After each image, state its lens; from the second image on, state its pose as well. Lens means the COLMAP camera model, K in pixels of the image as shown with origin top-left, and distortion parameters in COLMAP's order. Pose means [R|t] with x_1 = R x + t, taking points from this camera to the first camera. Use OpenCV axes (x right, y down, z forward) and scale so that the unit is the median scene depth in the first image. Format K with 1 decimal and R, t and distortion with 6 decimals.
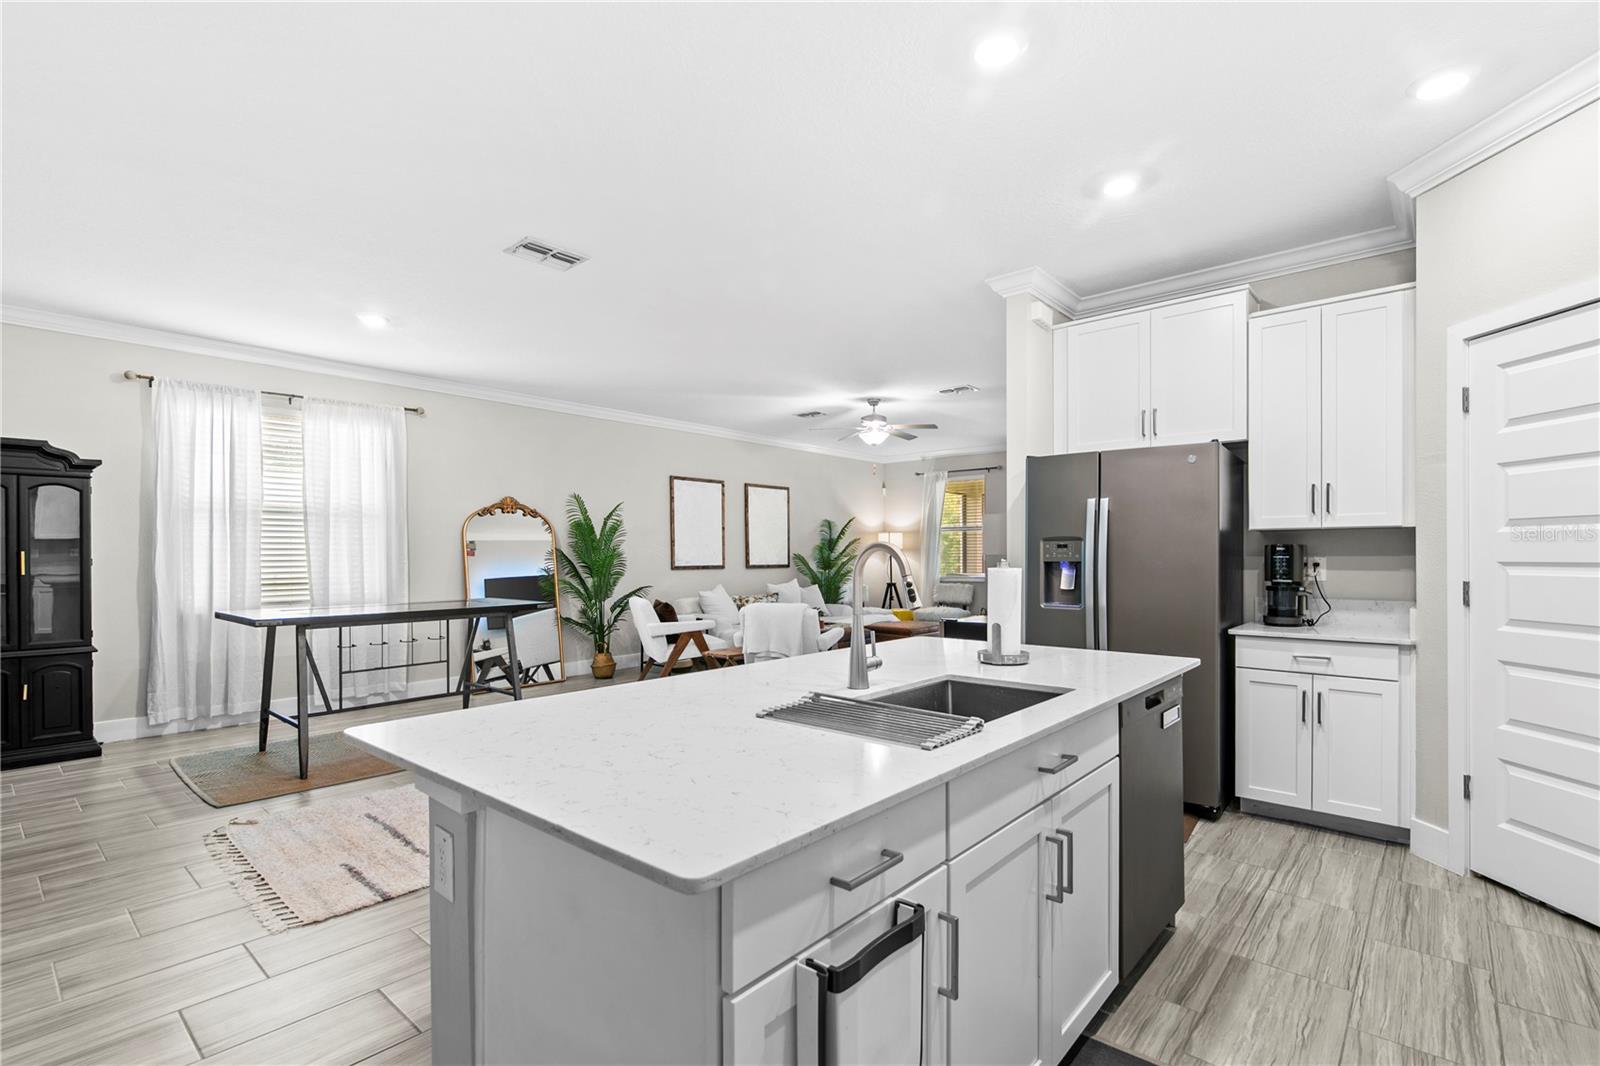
lens RADIAL K [[736.9, 0, 796.4], [0, 736.9, 558.2], [0, 0, 1]] dist [-0.000007, -0.000398]
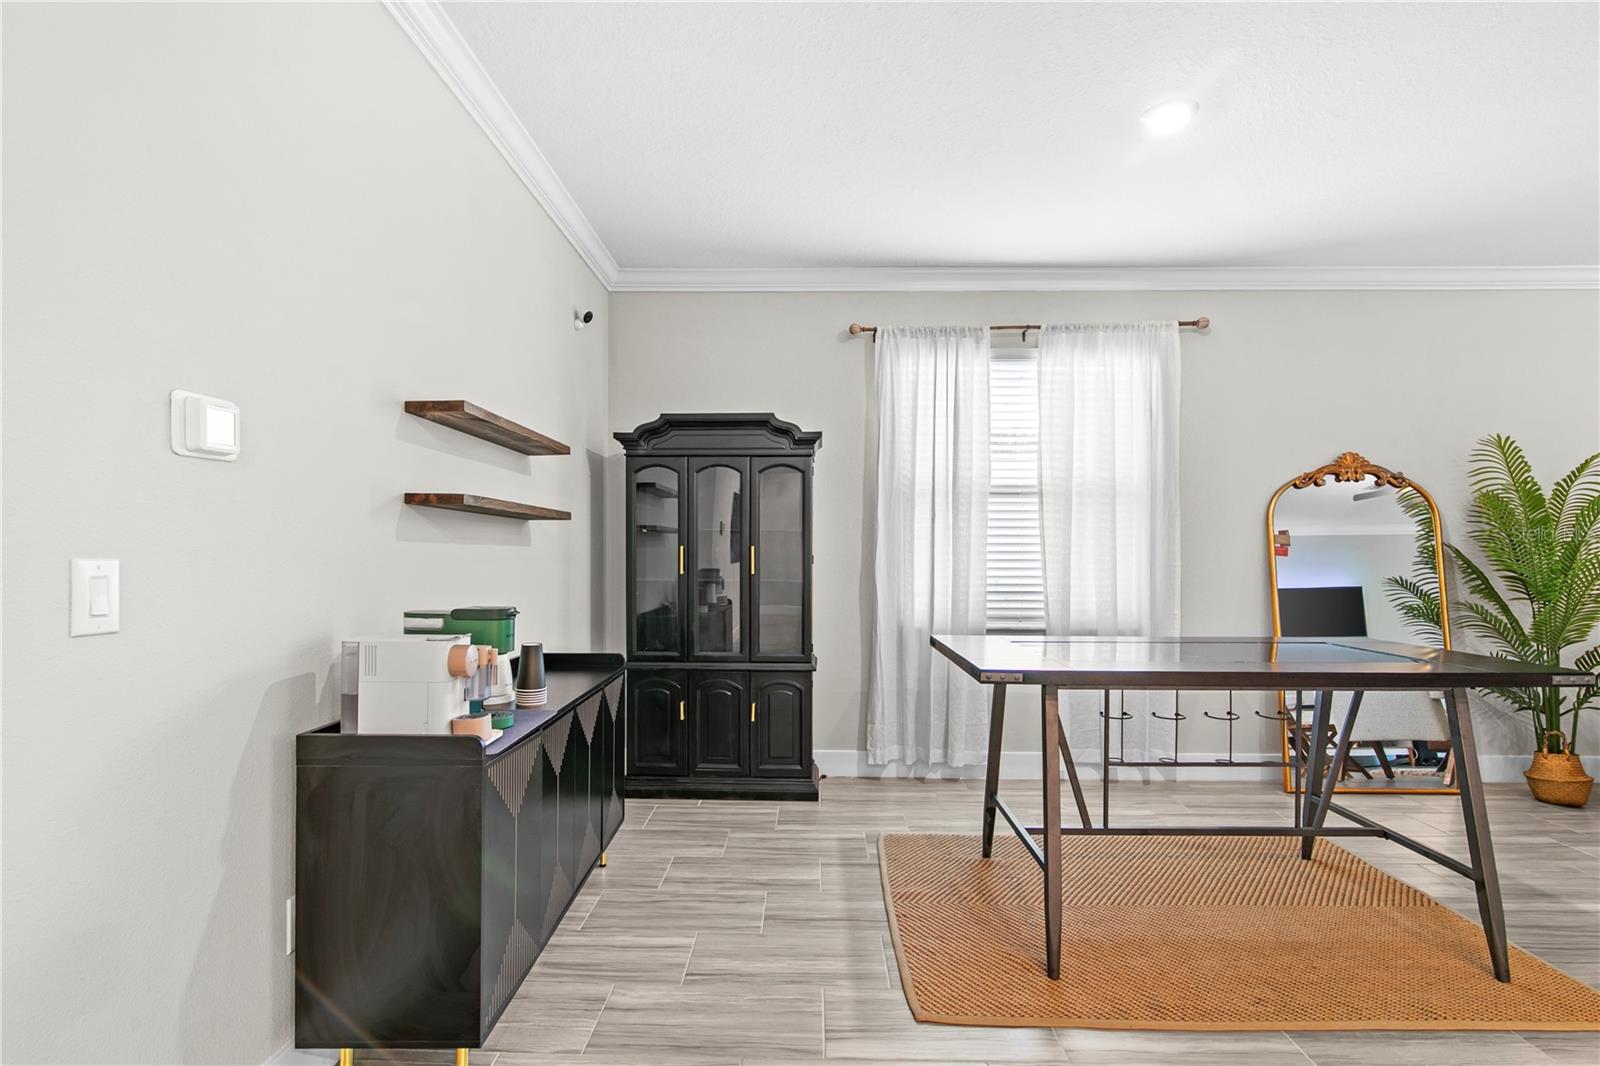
lens RADIAL K [[736.9, 0, 799.8], [0, 736.9, 561.0], [0, 0, 1]] dist [-0.000007, -0.000398]
pose [[0.642526, 0.012768, -0.766158, -0.353765], [-0.010070, 0.999916, 0.008218, 0.000308], [0.766198, 0.002435, 0.642600, 0.480097]]
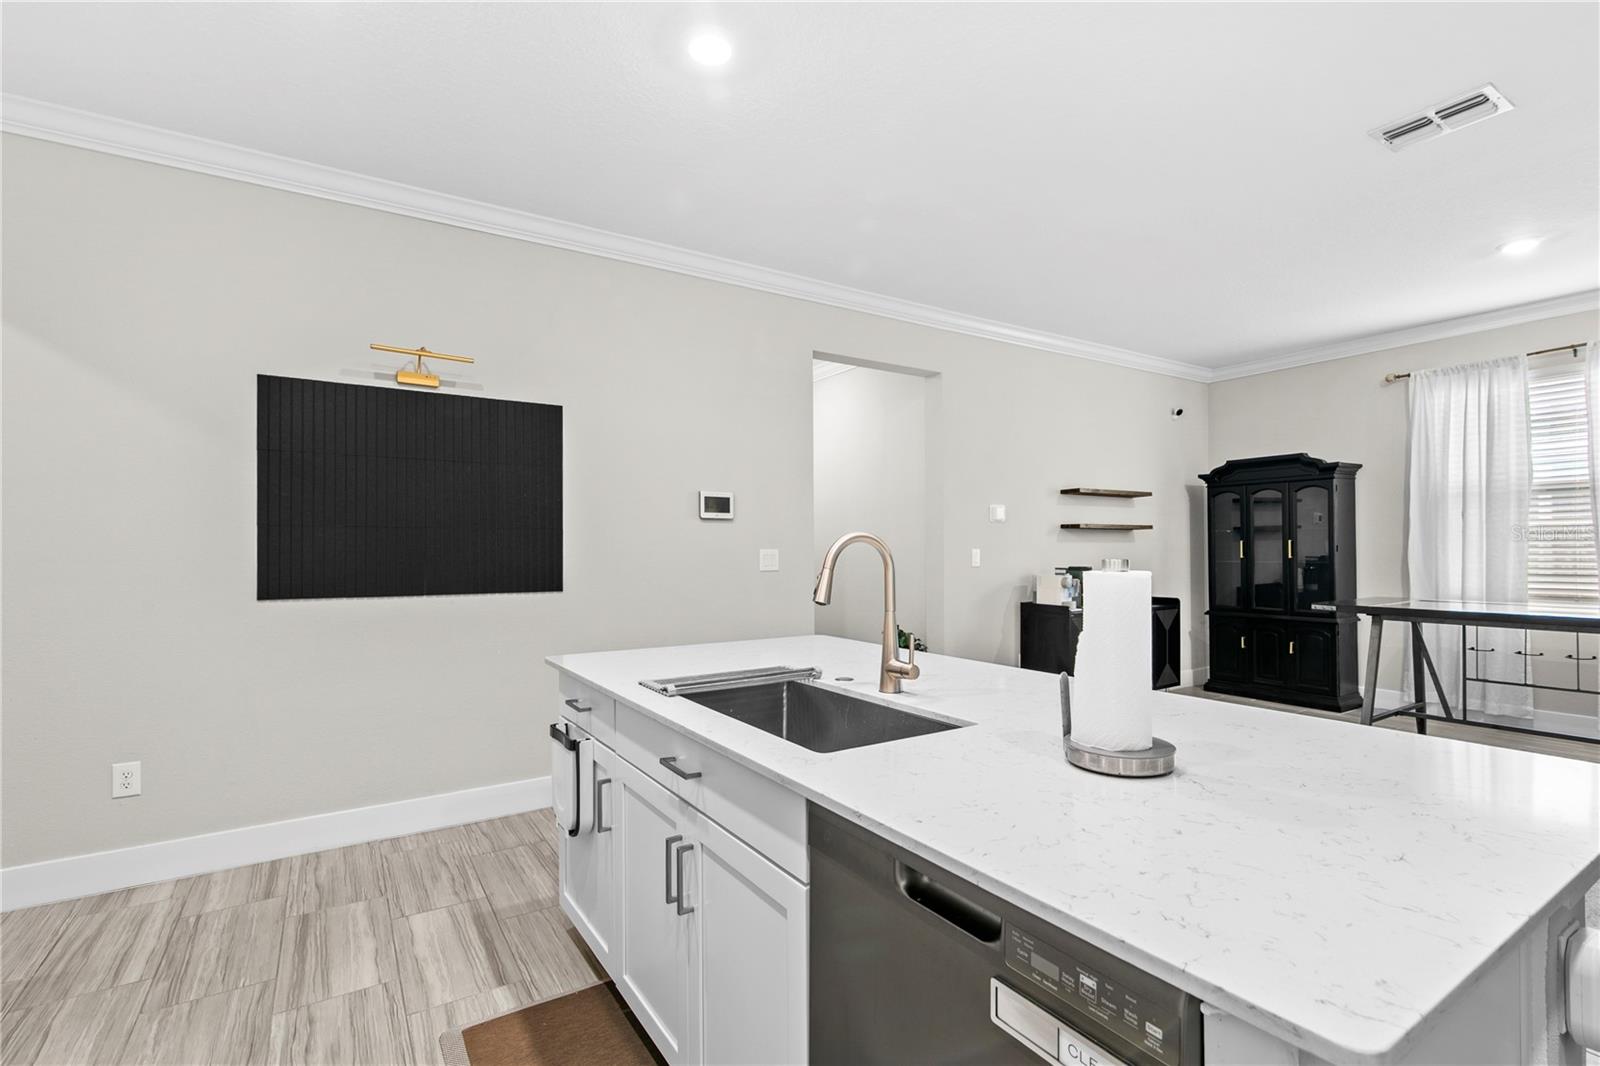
lens RADIAL K [[736.9, 0, 792.6], [0, 736.9, 548.6], [0, 0, 1]] dist [-0.000007, -0.000398]
pose [[-0.288015, 0.005780, -0.957608, 0.446047], [0.003133, 0.999982, 0.005093, -0.003223], [0.957621, -0.001533, -0.288028, 0.513078]]
